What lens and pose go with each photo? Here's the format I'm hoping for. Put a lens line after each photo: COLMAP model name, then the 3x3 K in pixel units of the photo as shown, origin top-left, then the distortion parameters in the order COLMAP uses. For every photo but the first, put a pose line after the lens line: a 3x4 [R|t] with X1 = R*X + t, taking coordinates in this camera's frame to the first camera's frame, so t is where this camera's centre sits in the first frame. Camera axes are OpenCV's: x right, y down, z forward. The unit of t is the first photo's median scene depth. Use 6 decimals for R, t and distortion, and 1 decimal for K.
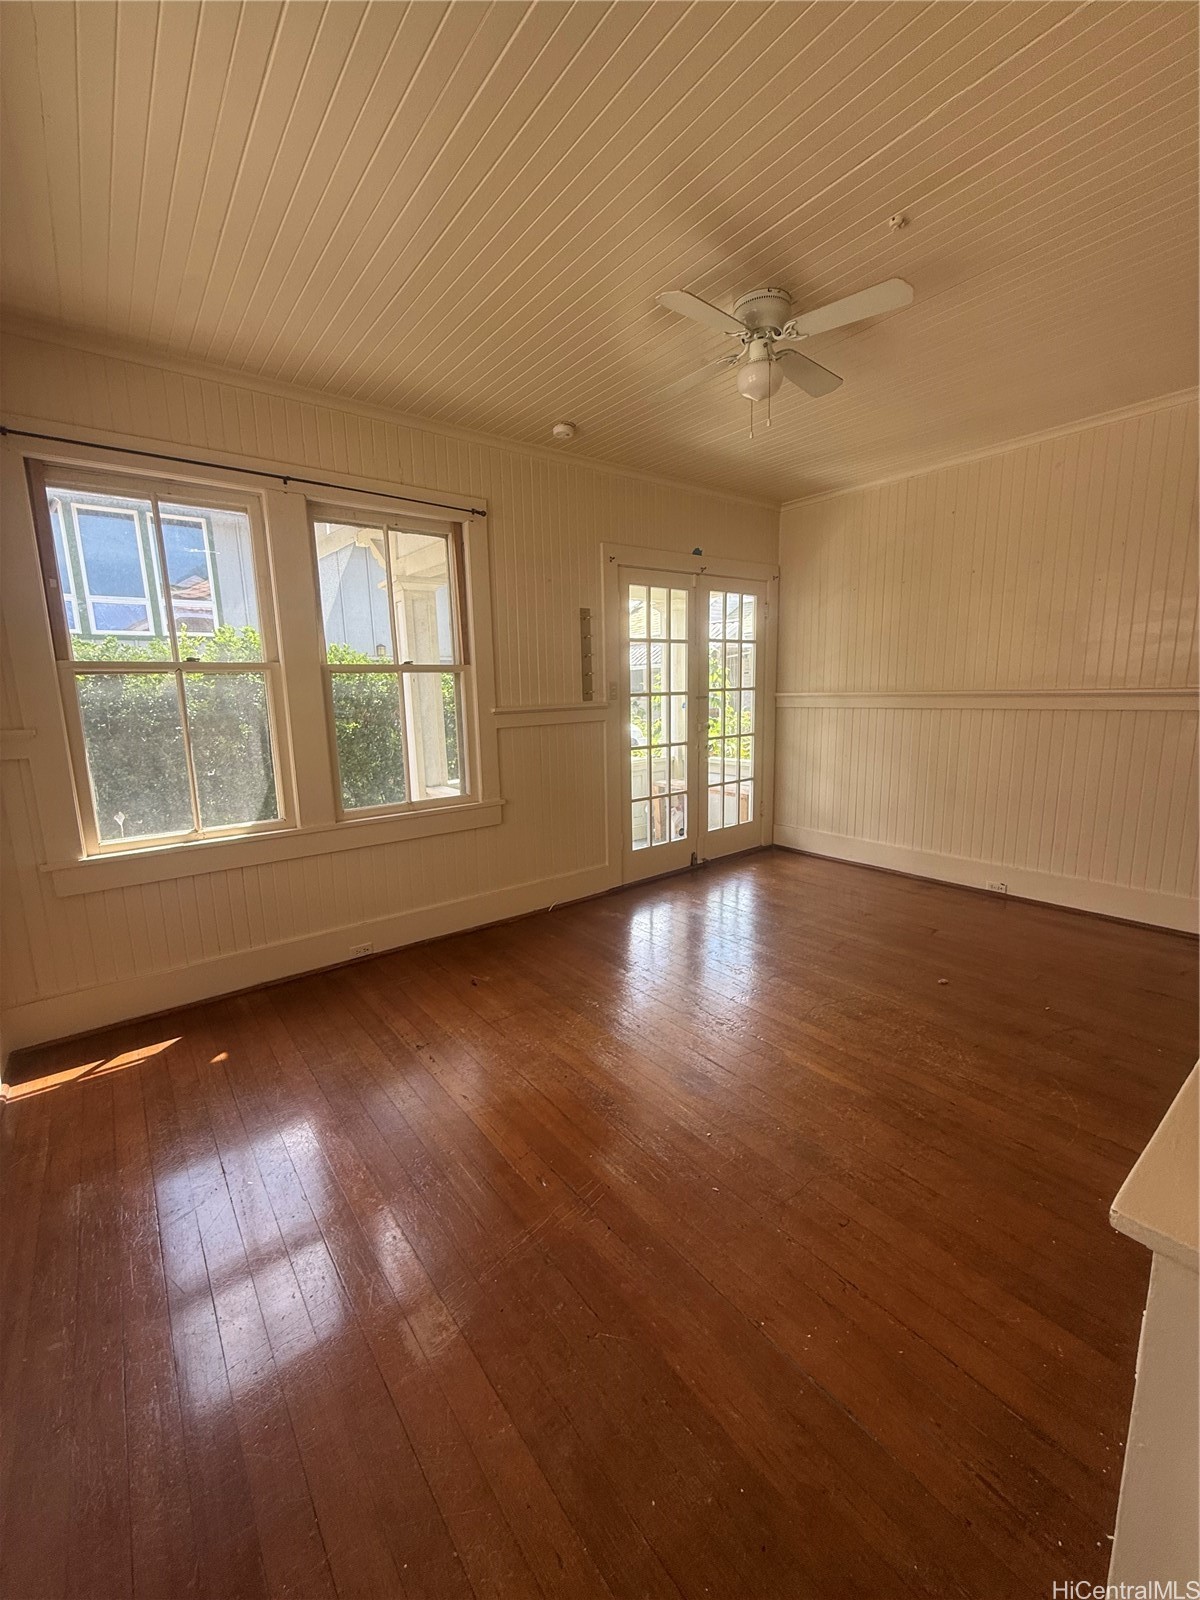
lens RADIAL K [[638.4, 0, 600.4], [0, 638.4, 797.7], [0, 0, 1]] dist [0.002825, -0.000562]
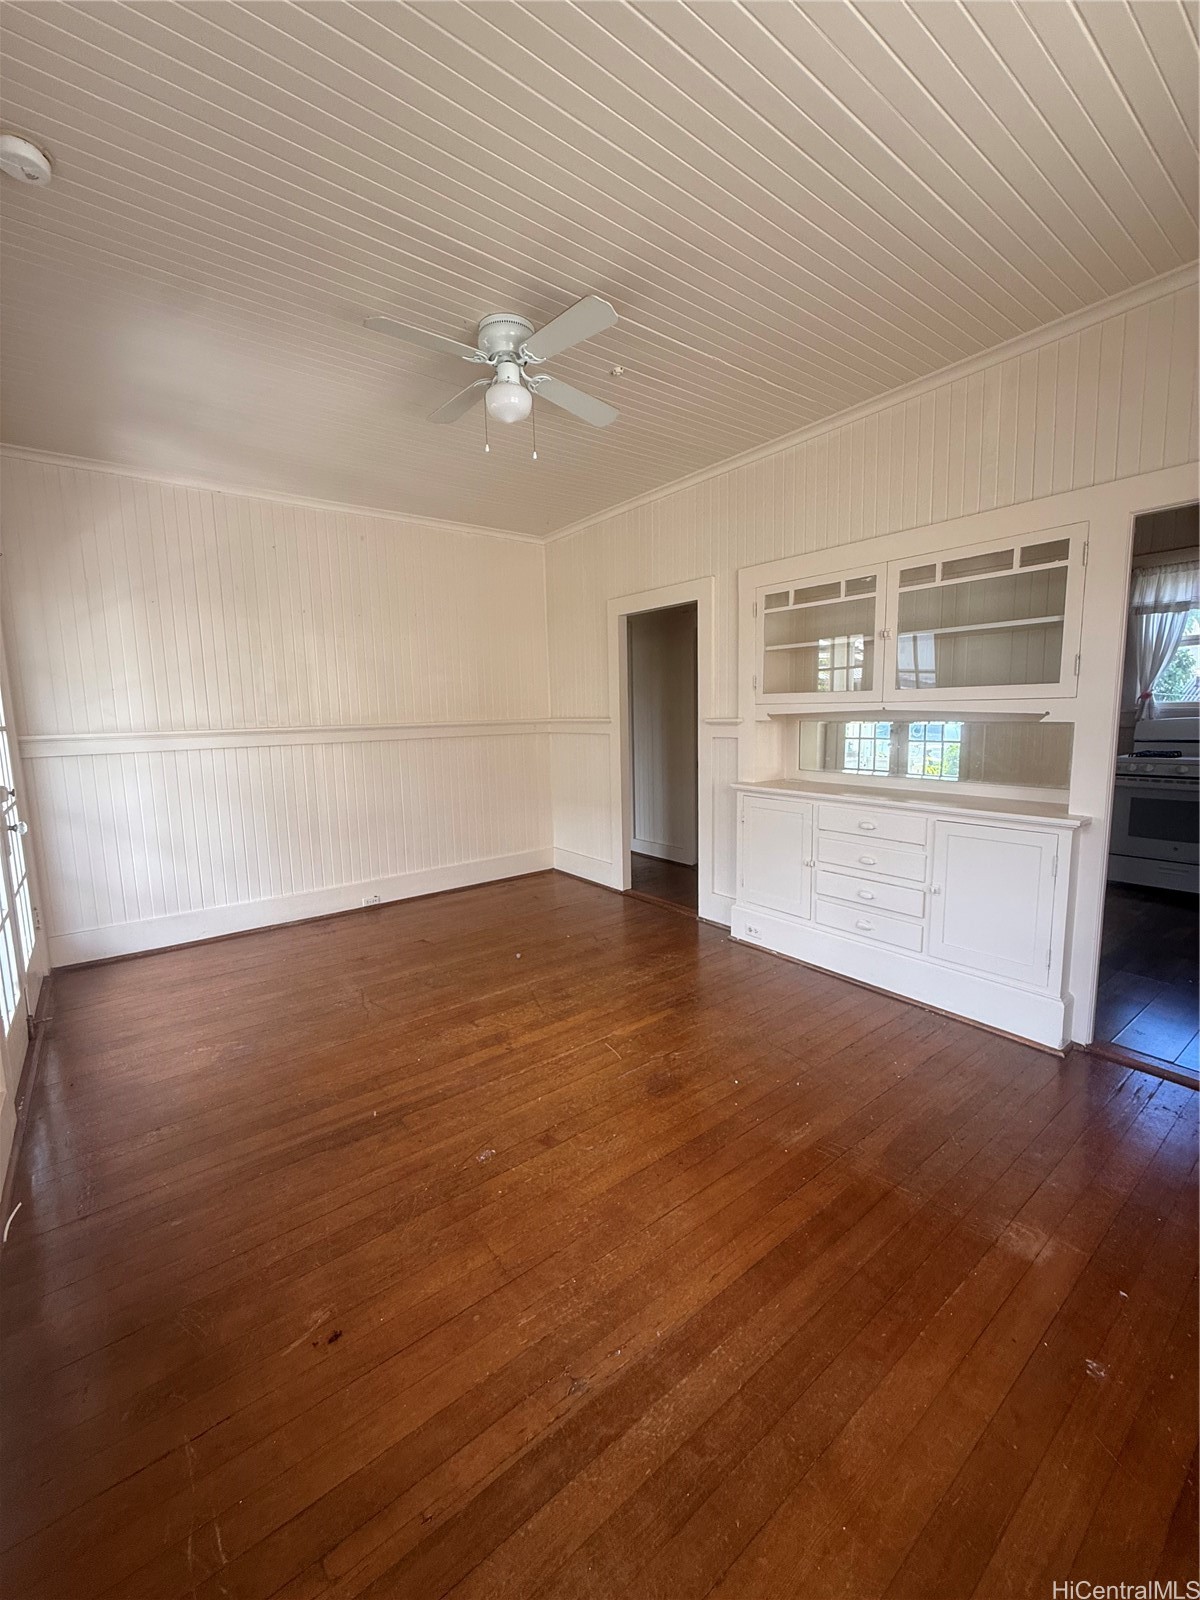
lens RADIAL K [[638.4, 0, 603.1], [0, 638.4, 795.2], [0, 0, 1]] dist [0.002825, -0.000562]
pose [[0.007794, -0.106978, 0.994231, -0.470126], [0.193094, 0.975709, 0.103471, -0.077744], [-0.981149, 0.191174, 0.028262, 0.551457]]
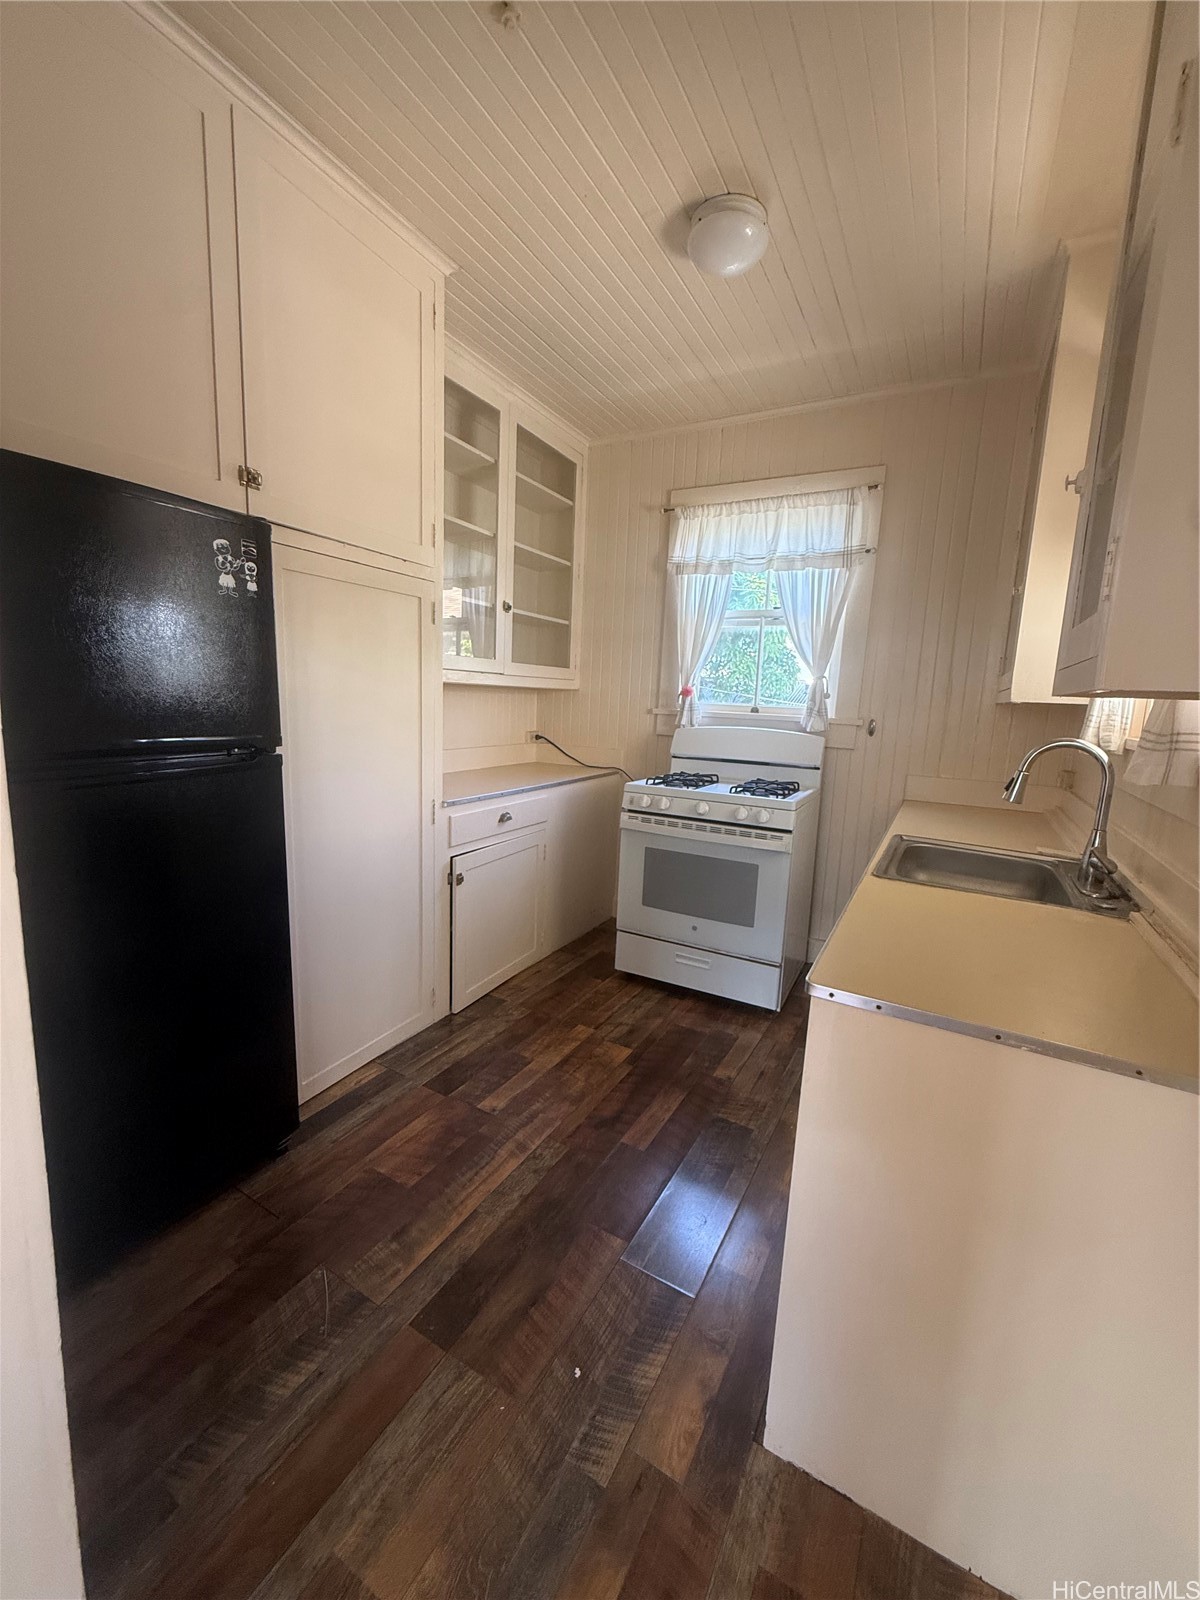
lens RADIAL K [[638.4, 0, 599.8], [0, 638.4, 794.1], [0, 0, 1]] dist [0.002825, -0.000562]
pose [[-0.383183, -0.137089, 0.913443, -0.326095], [0.128305, 0.971438, 0.199616, -0.051583], [-0.914718, 0.193689, -0.354649, 0.379021]]
